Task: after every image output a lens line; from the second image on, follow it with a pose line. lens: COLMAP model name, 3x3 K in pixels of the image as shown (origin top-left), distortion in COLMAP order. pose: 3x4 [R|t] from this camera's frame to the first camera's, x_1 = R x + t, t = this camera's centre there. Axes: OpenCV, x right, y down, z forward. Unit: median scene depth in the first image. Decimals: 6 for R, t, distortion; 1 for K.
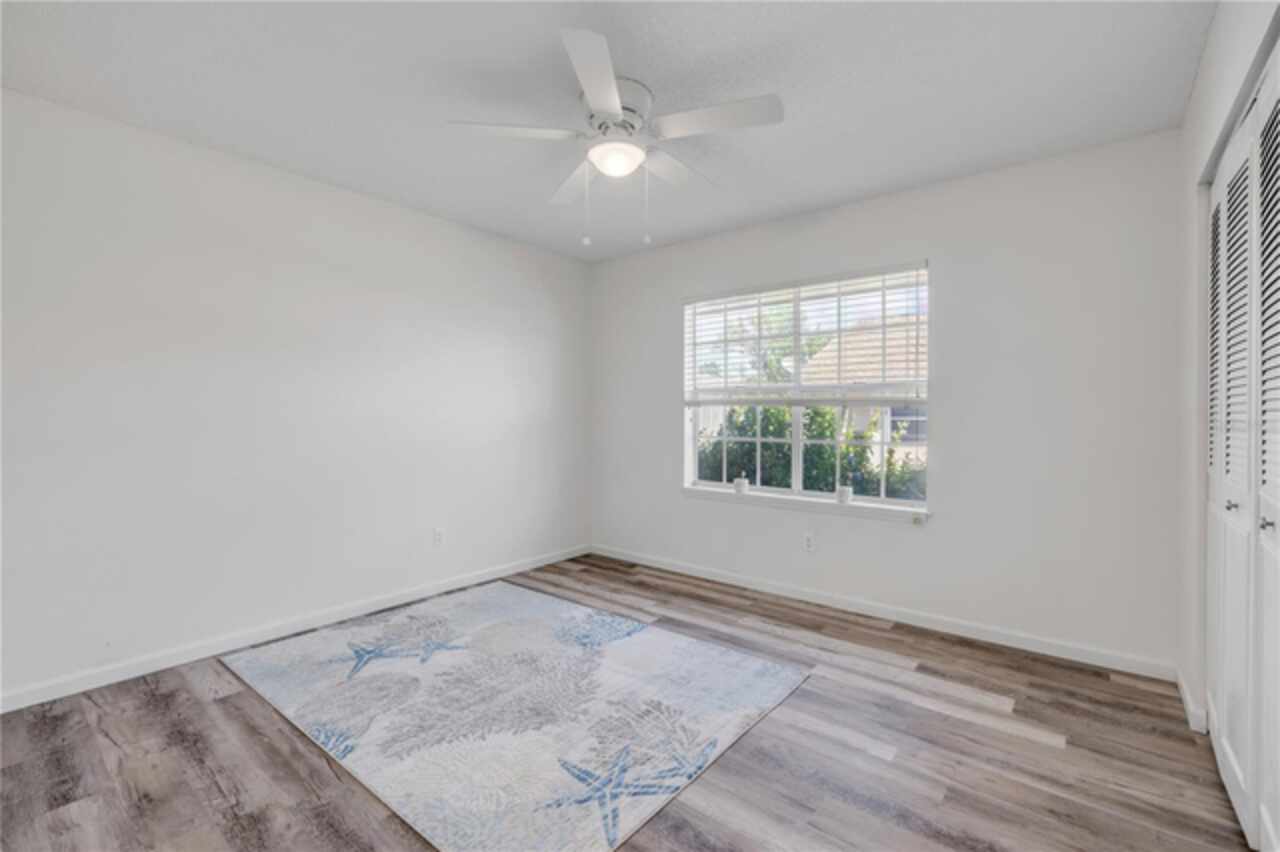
lens RADIAL K [[543.4, 0, 641.9], [0, 543.4, 417.3], [0, 0, 1]] dist [0.001317, 0.000486]
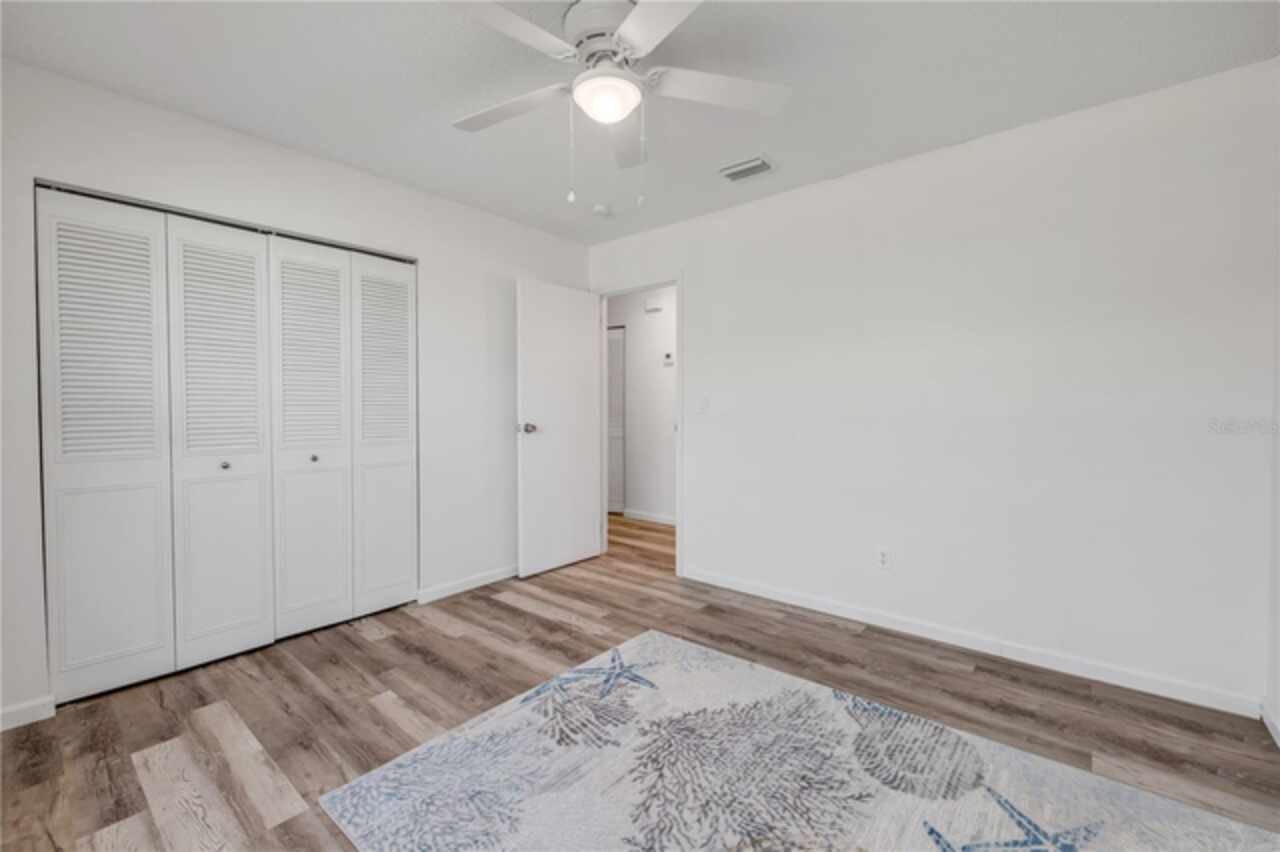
lens RADIAL K [[543.4, 0, 641.9], [0, 543.4, 417.3], [0, 0, 1]] dist [0.001317, 0.000486]
pose [[-0.999930, -0.000114, 0.011817, -0.127868], [0.000171, 0.999708, 0.024164, -0.020017], [-0.011816, 0.024165, -0.999638, 2.160263]]
